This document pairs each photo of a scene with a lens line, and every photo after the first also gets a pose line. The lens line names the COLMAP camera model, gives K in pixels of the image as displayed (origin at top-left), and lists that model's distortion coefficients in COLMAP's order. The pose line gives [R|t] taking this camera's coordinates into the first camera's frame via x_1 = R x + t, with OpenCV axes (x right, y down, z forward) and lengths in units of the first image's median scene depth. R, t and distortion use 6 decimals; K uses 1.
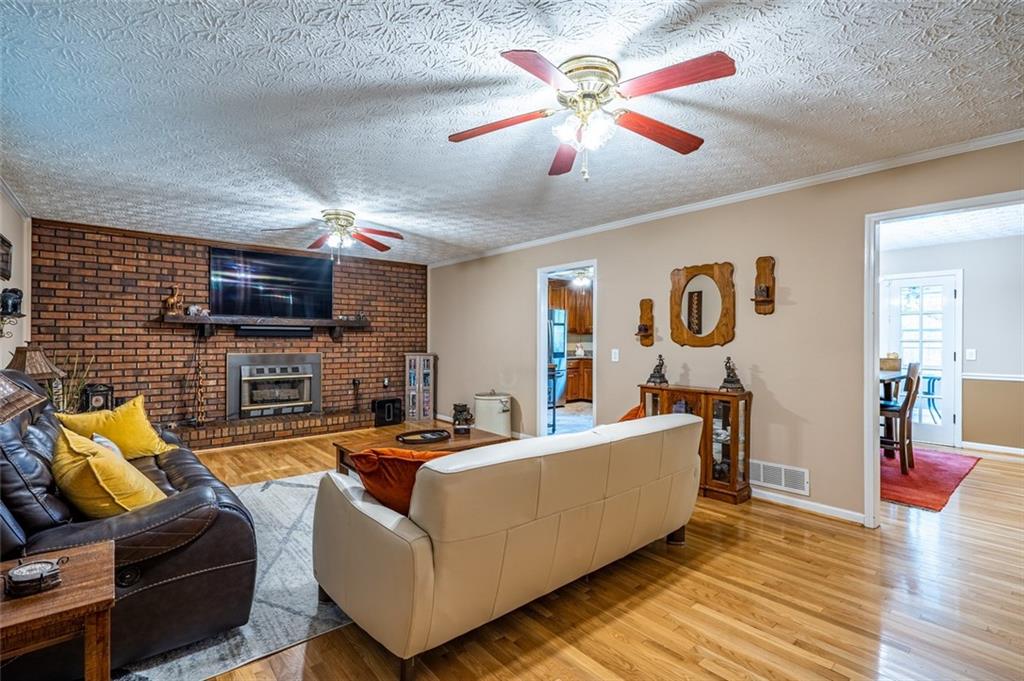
lens RADIAL K [[459.5, 0, 512.0], [0, 459.5, 340.5], [0, 0, 1]] dist [-0.001772, 0.000091]
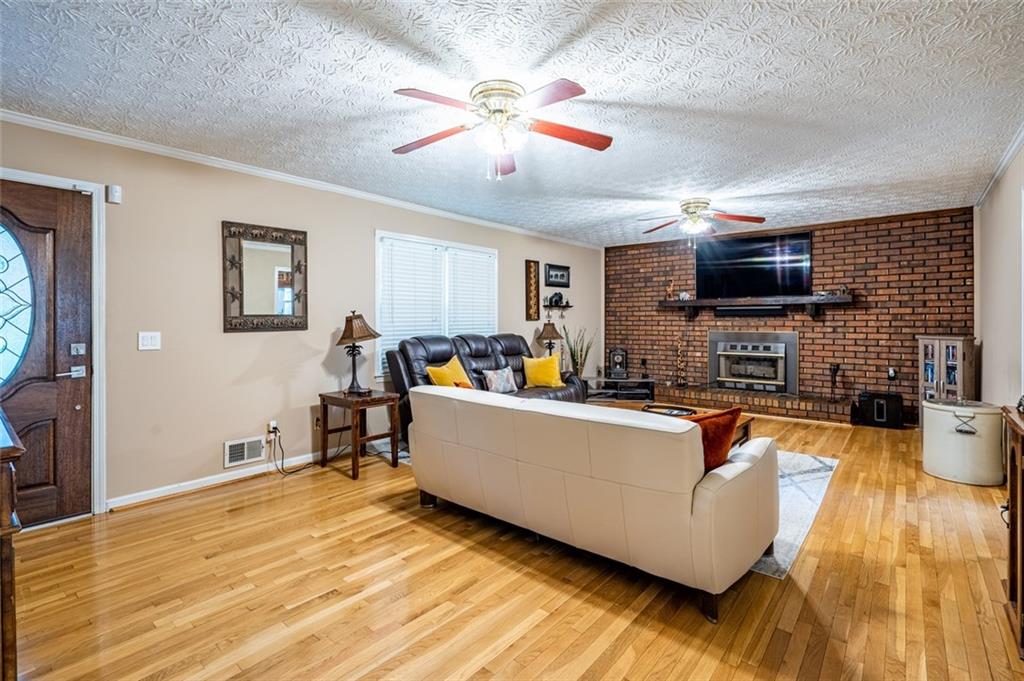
lens RADIAL K [[474.1, 0, 519.6], [0, 474.1, 321.5], [0, 0, 1]] dist [-0.002686, 0.000134]
pose [[0.183226, -0.000425, -0.983071, 0.515614], [0.002435, 0.999997, 0.000021, 0.003785], [0.983068, -0.002397, 0.183226, 0.310399]]
